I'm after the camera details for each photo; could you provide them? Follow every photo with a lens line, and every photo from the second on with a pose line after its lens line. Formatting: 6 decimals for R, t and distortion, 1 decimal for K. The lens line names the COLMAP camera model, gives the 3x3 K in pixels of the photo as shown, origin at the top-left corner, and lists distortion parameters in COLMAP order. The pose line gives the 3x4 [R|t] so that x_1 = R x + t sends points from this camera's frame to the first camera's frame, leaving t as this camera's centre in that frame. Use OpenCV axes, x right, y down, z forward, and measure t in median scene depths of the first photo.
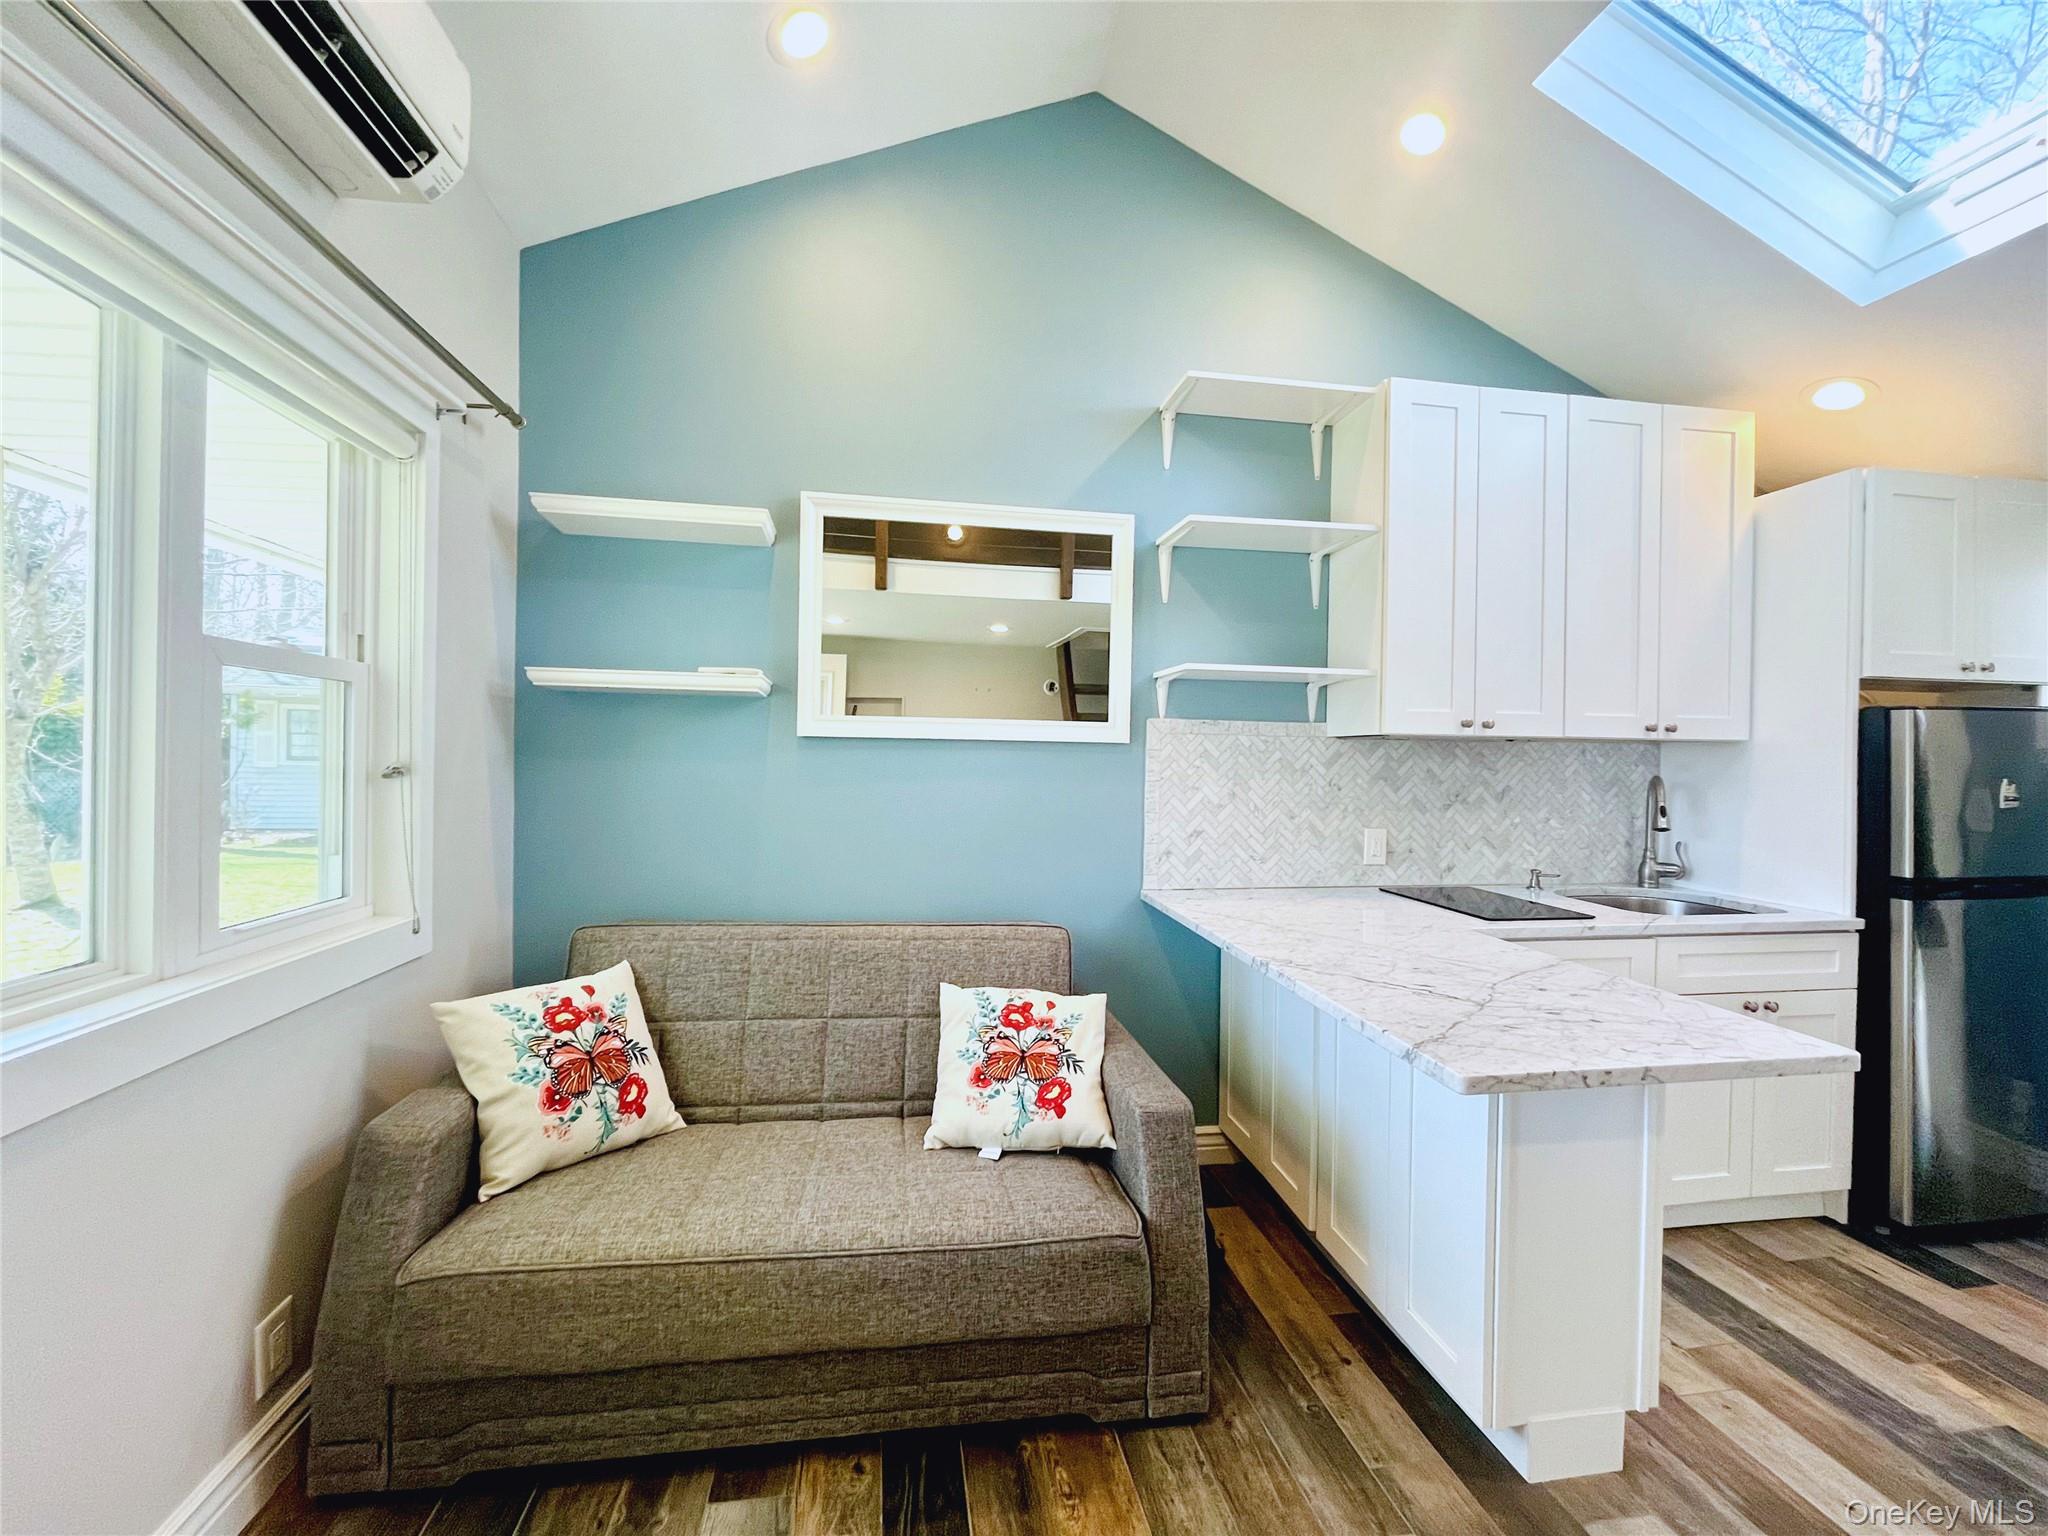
lens RADIAL K [[823.6, 0, 1017.0], [0, 823.6, 764.2], [0, 0, 1]] dist [-0.003463, -0.000737]
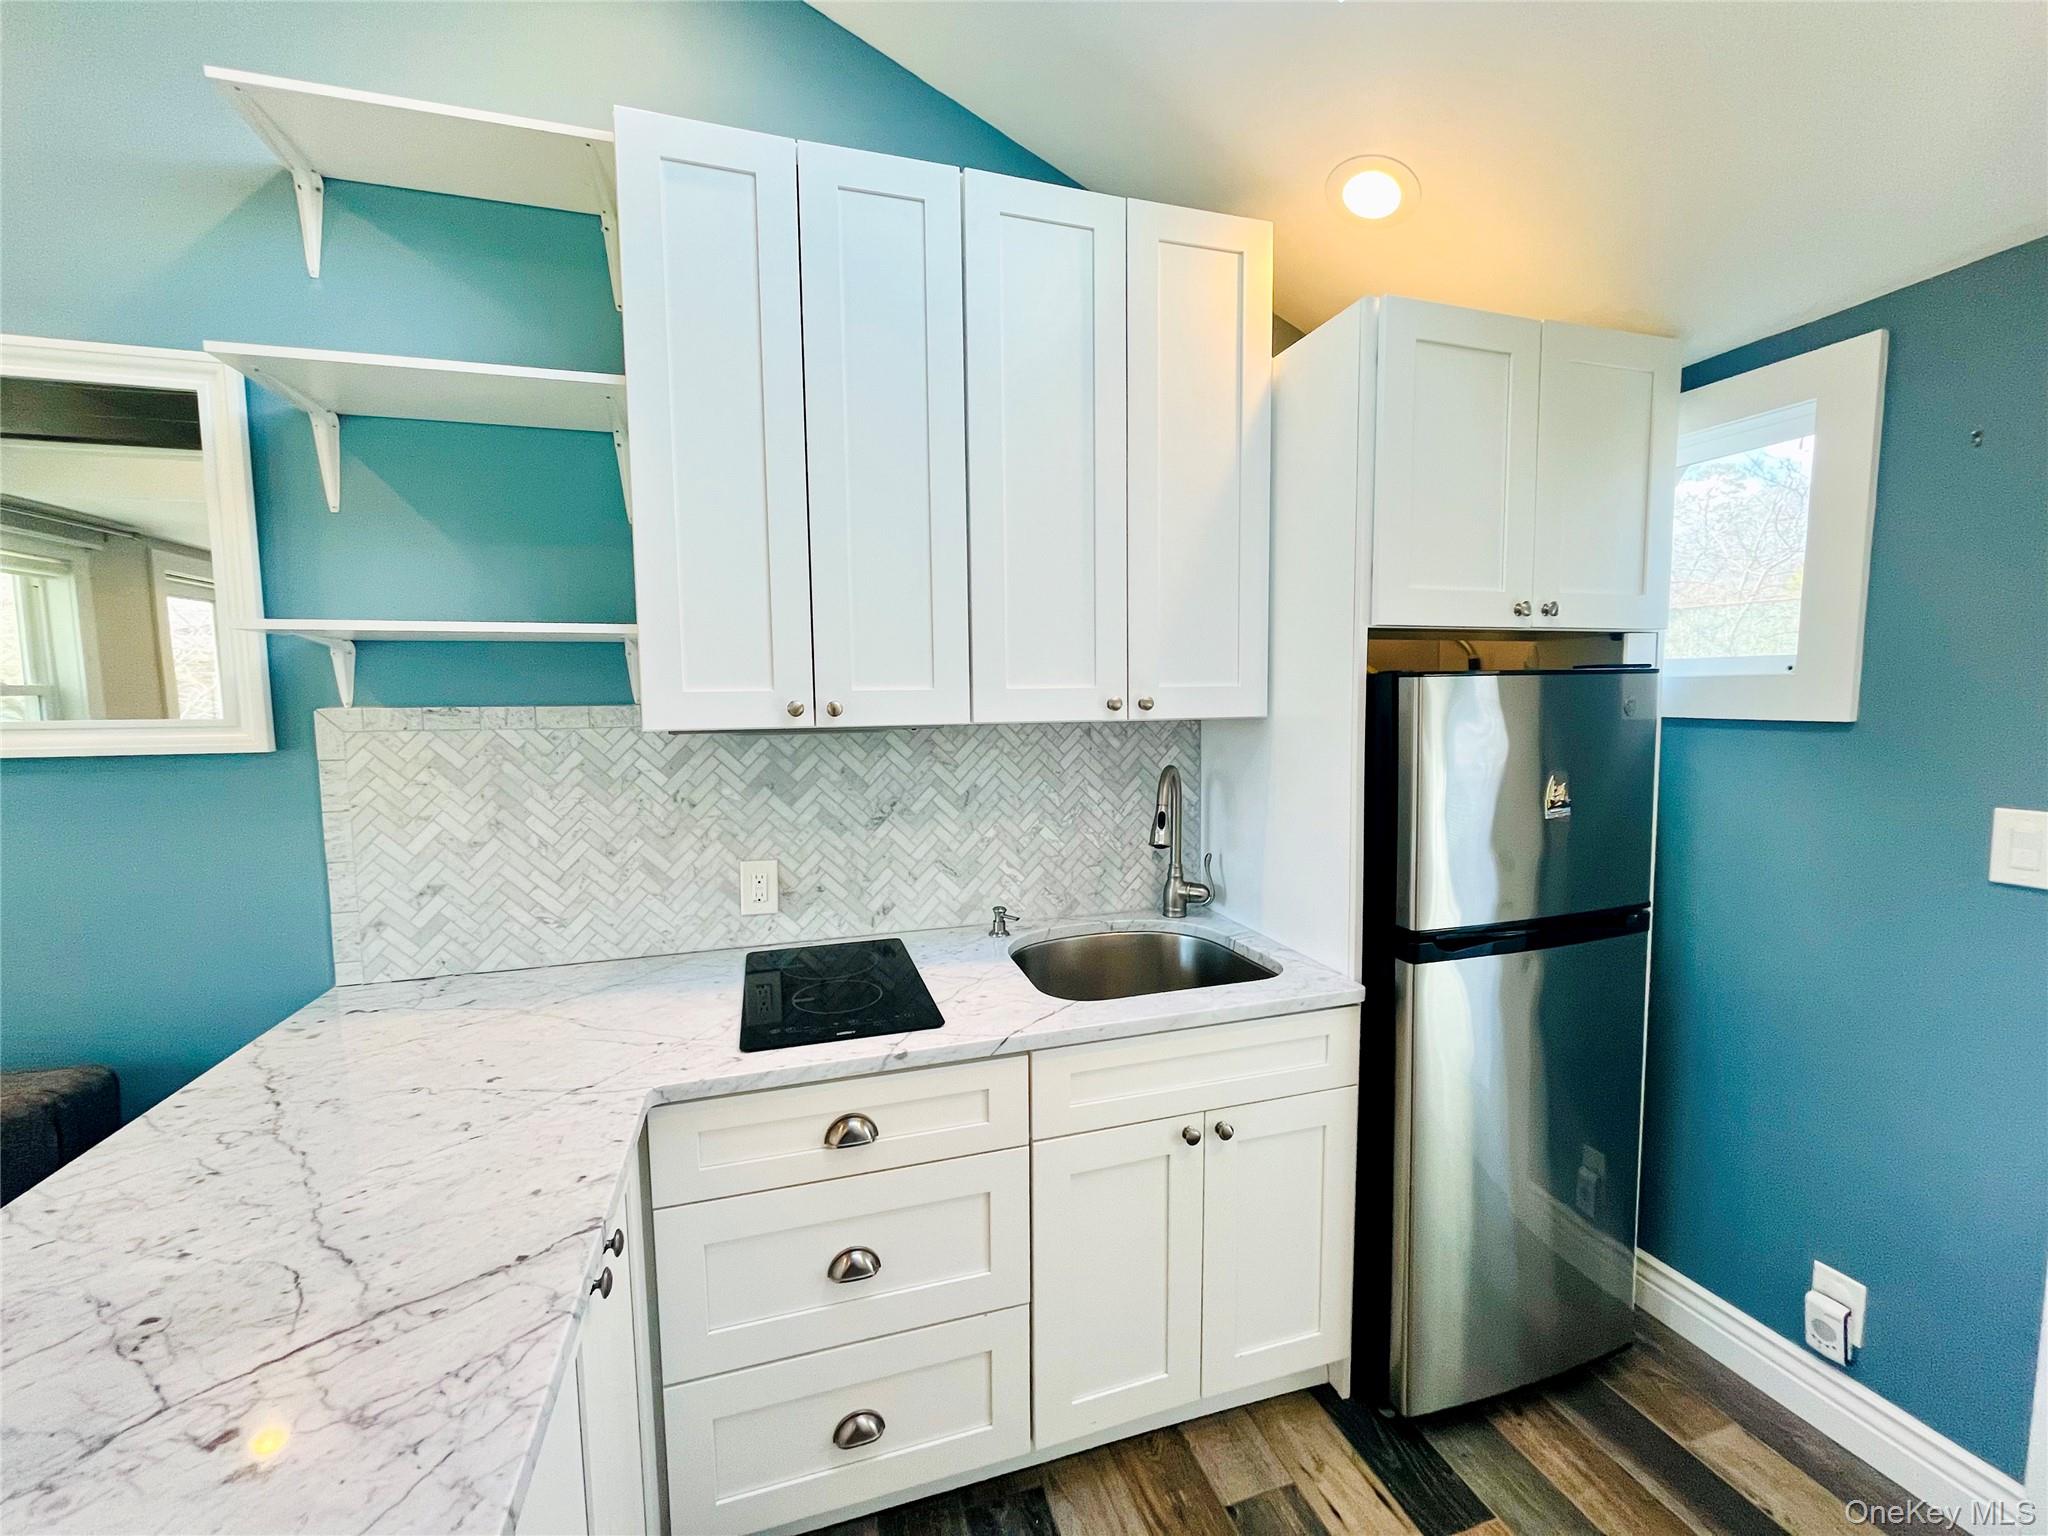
lens RADIAL K [[823.6, 0, 1018.6], [0, 823.6, 763.0], [0, 0, 1]] dist [-0.003463, -0.000737]
pose [[0.990020, -0.036360, 0.136152, 0.576757], [0.025996, 0.996681, 0.077142, -0.048312], [-0.138505, -0.072833, 0.987680, 0.330789]]
